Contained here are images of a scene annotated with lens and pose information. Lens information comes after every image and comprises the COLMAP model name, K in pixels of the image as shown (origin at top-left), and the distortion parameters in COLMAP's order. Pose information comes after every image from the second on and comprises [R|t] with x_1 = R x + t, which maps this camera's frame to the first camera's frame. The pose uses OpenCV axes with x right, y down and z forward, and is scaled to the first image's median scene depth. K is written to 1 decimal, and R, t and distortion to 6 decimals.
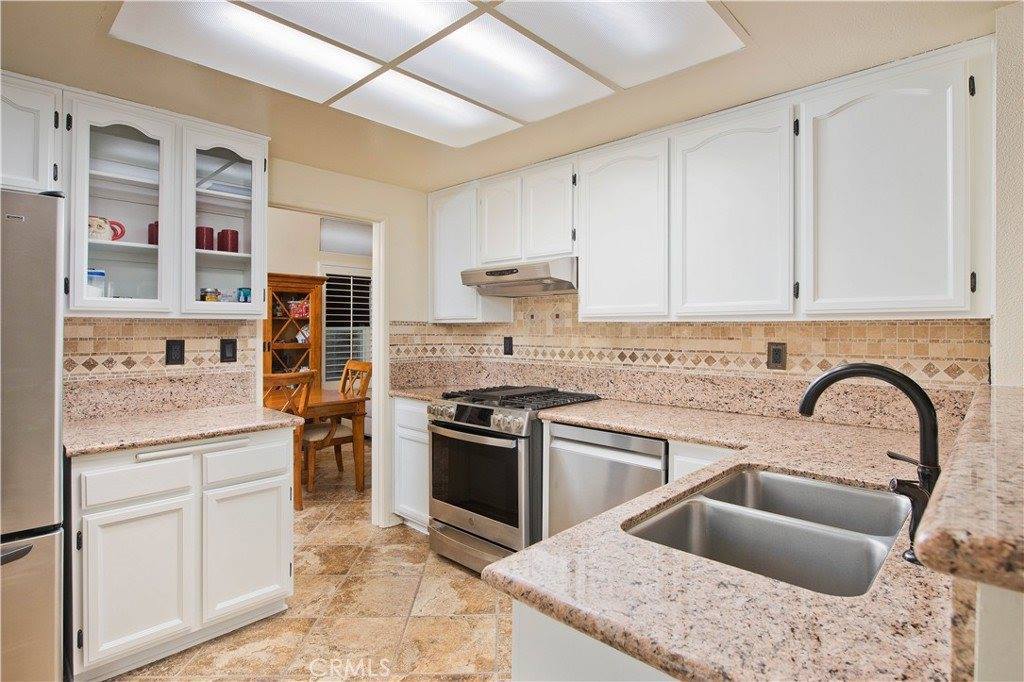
lens RADIAL K [[519.9, 0, 506.6], [0, 519.9, 318.6], [0, 0, 1]] dist [-0.006551, -0.000370]
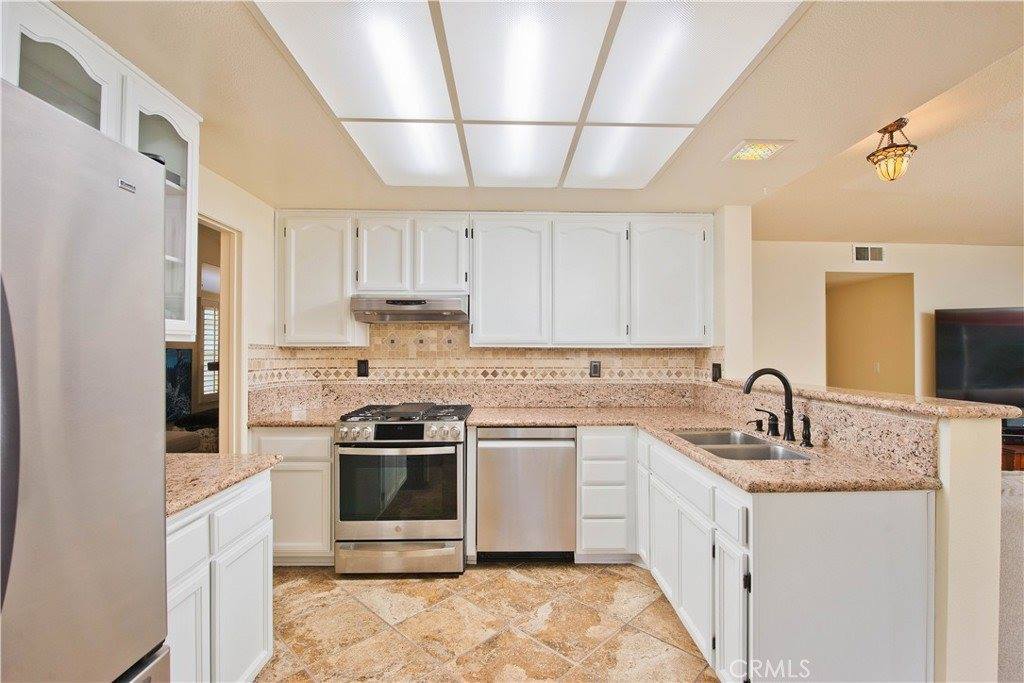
lens RADIAL K [[465.8, 0, 513.1], [0, 465.8, 340.5], [0, 0, 1]] dist [-0.003460, -0.000380]
pose [[0.708971, 0.015171, 0.705074, -0.567754], [-0.013591, 0.999877, -0.007849, -0.001881], [-0.705106, -0.004018, 0.709090, 0.130950]]
